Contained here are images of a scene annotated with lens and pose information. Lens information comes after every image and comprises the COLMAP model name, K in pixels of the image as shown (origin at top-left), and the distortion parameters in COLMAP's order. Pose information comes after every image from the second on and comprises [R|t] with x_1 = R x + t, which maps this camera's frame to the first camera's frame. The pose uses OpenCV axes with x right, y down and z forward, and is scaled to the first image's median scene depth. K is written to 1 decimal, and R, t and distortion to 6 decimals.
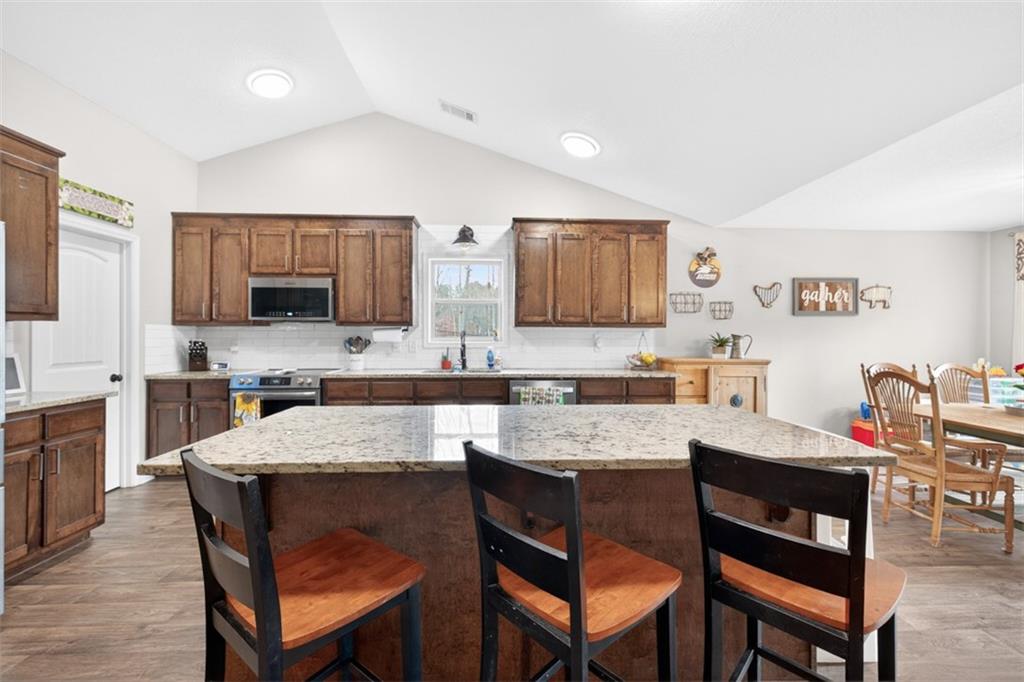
lens RADIAL K [[428.4, 0, 516.3], [0, 428.4, 333.5], [0, 0, 1]] dist [0.004399, 0.000151]
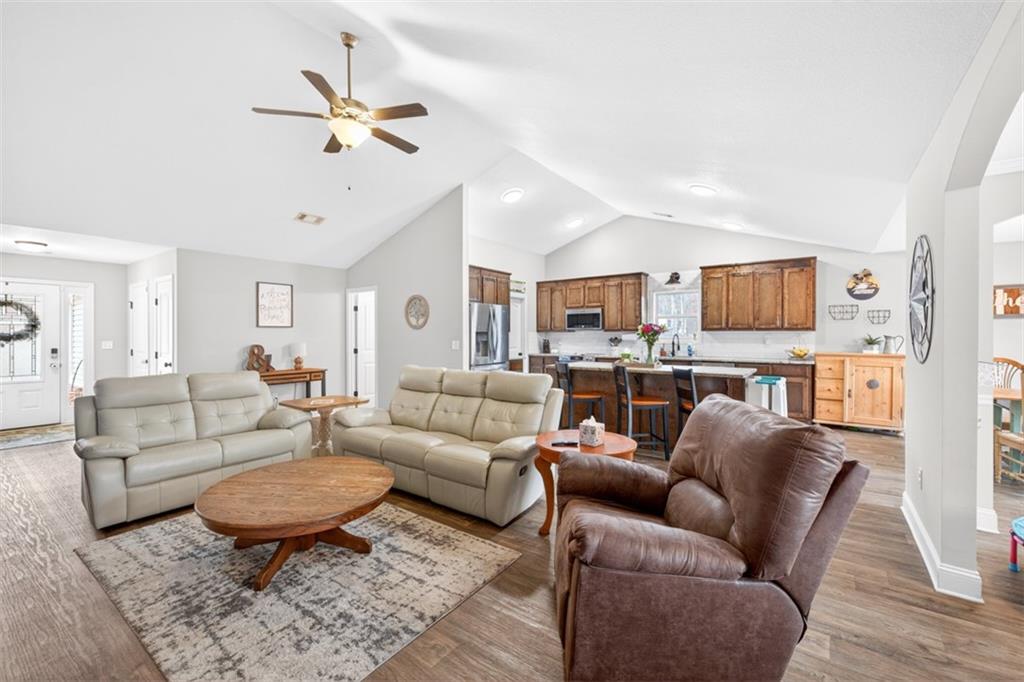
lens RADIAL K [[419.7, 0, 510.0], [0, 419.7, 337.6], [0, 0, 1]] dist [0.001660, -0.000001]
pose [[0.773510, -0.000562, -0.633784, 0.461702], [0.005506, 0.999968, 0.005833, -0.005207], [0.633761, -0.008001, 0.773488, -0.754751]]
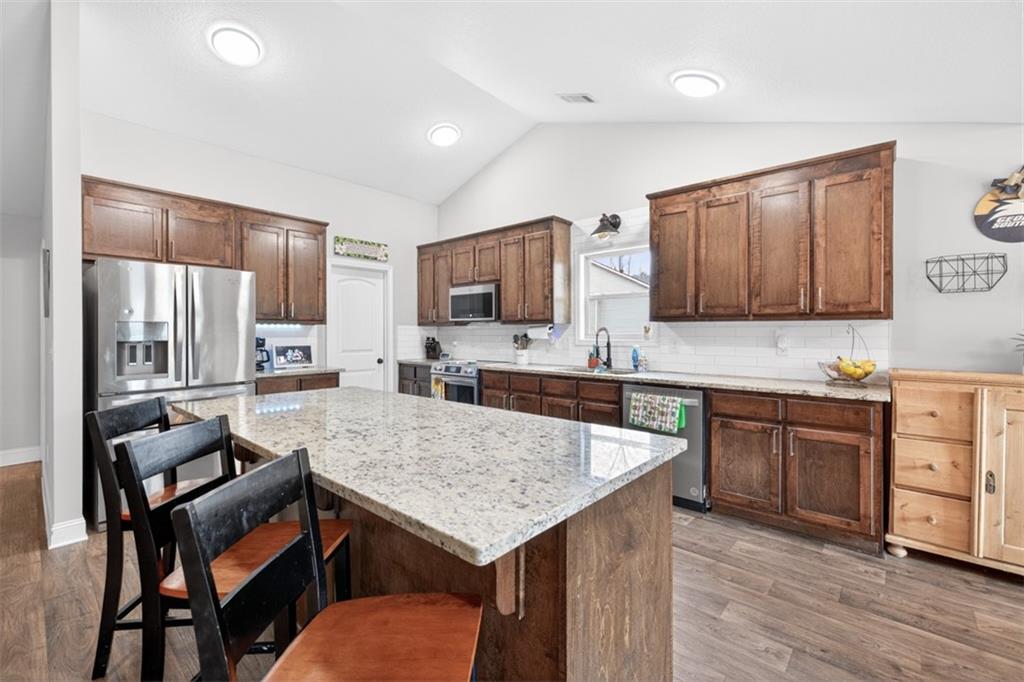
lens RADIAL K [[428.4, 0, 516.3], [0, 428.4, 333.5], [0, 0, 1]] dist [0.004399, 0.000151]
pose [[0.721226, -0.001020, -0.692699, 0.397494], [0.005117, 0.999979, 0.003856, 0.001935], [0.692681, -0.006326, 0.721216, 0.199672]]
